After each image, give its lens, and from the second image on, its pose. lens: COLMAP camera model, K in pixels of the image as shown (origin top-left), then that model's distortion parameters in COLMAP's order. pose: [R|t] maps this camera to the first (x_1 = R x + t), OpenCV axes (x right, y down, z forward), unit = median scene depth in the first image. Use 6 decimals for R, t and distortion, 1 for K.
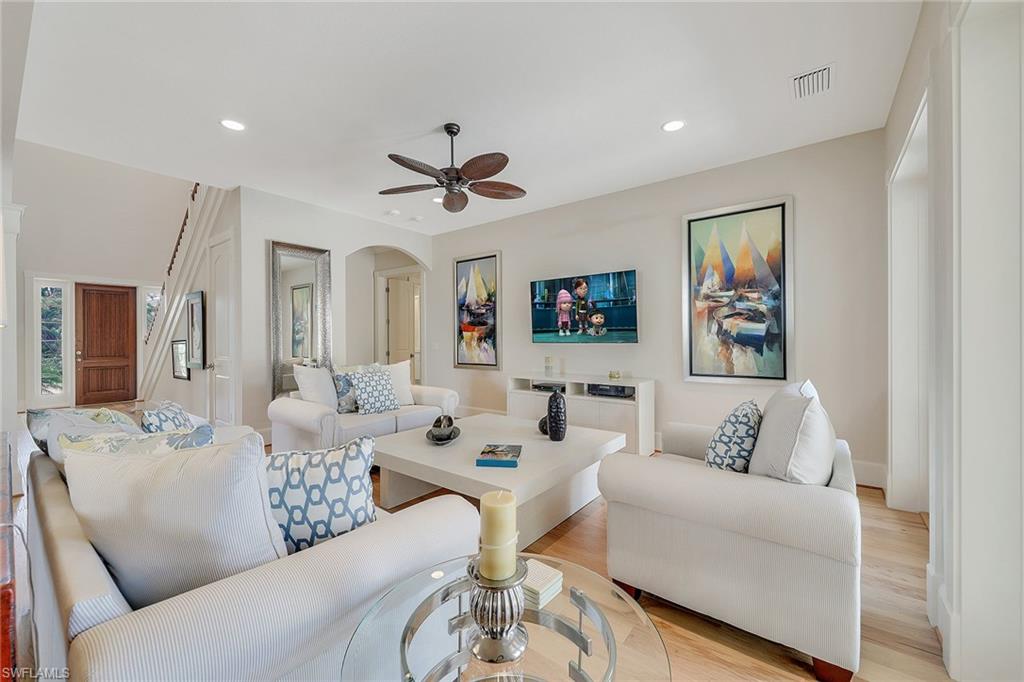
lens RADIAL K [[400.3, 0, 510.8], [0, 400.3, 340.0], [0, 0, 1]] dist [-0.001257, -0.000153]
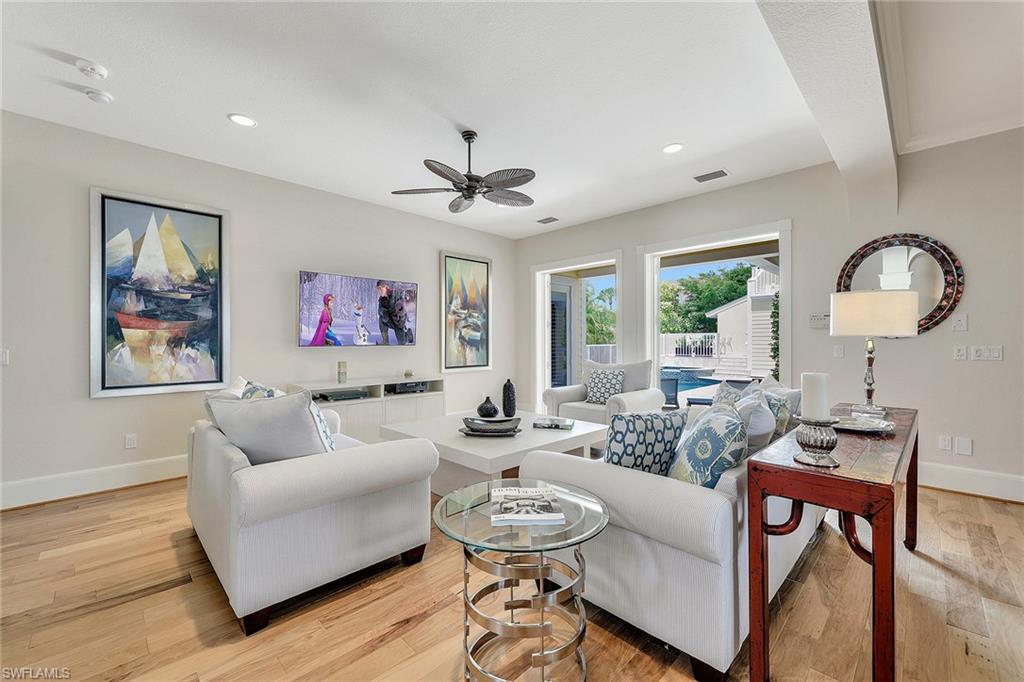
lens RADIAL K [[400.3, 0, 510.8], [0, 400.3, 340.8], [0, 0, 1]] dist [-0.001257, -0.000153]
pose [[0.122226, 0.002494, 0.992499, -0.640848], [0.001635, 0.999995, -0.002714, -0.001425], [-0.992501, 0.001955, 0.122222, 0.440251]]
